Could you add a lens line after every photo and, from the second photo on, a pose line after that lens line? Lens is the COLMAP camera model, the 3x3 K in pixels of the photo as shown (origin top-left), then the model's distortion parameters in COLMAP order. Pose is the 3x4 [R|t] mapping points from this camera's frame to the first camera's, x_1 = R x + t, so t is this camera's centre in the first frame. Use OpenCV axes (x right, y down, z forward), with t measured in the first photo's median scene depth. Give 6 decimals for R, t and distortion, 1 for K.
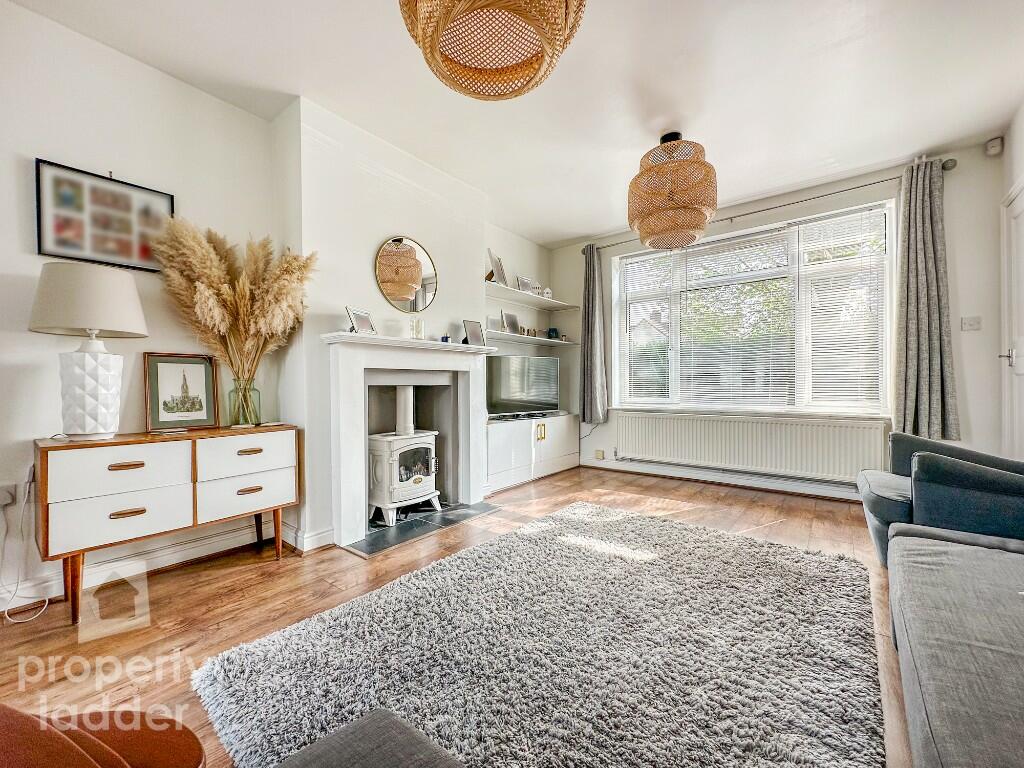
lens RADIAL K [[408.2, 0, 509.1], [0, 408.2, 384.2], [0, 0, 1]] dist [-0.002933, -0.000384]
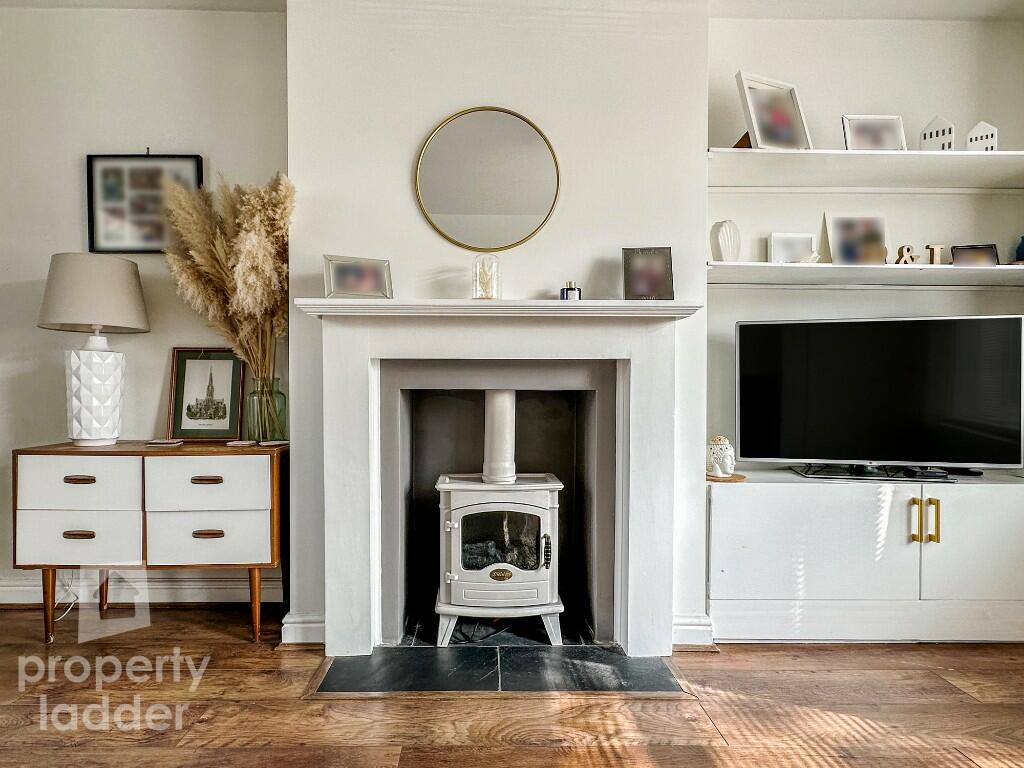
lens RADIAL K [[546.8, 0, 512.2], [0, 546.8, 388.6], [0, 0, 1]] dist [0.001380, -0.001255]
pose [[0.635526, 0.010127, -0.772013, 0.405719], [-0.005732, 0.999948, 0.008399, -0.005190], [0.772058, -0.000913, 0.635551, 0.738072]]
